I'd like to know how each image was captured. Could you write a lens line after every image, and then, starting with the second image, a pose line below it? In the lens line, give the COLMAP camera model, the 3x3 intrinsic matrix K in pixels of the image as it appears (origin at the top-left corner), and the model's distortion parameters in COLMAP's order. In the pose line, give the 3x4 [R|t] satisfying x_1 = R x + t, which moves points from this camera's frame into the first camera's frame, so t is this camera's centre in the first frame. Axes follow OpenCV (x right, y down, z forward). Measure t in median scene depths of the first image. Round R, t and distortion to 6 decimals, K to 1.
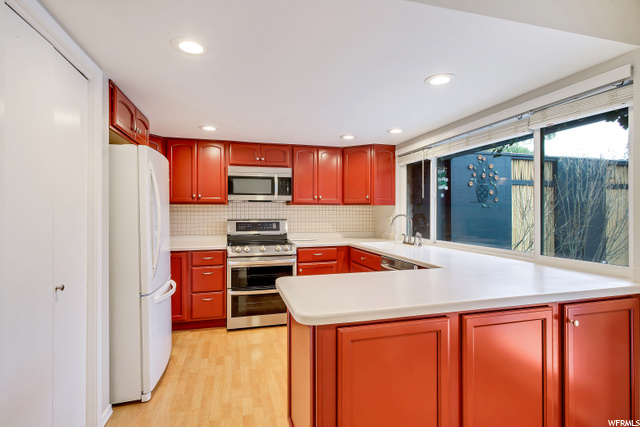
lens RADIAL K [[309.9, 0, 320.9], [0, 309.9, 211.6], [0, 0, 1]] dist [0.005160, 0.001321]
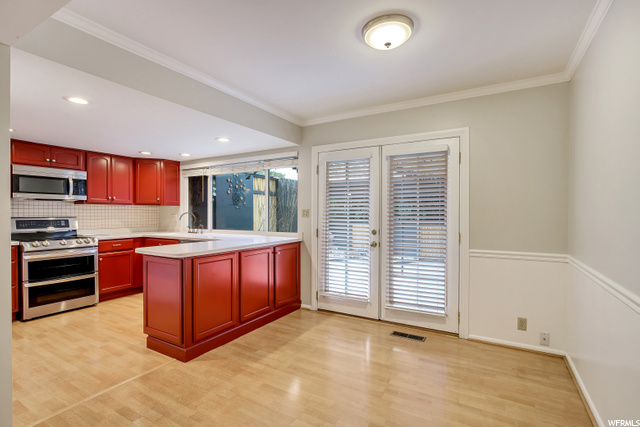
lens RADIAL K [[309.9, 0, 320.7], [0, 309.9, 213.5], [0, 0, 1]] dist [0.005160, 0.001321]
pose [[0.713932, 0.000189, 0.700215, -0.279271], [-0.001233, 0.999999, 0.000986, 0.010919], [-0.700214, -0.001567, 0.713931, -0.411486]]
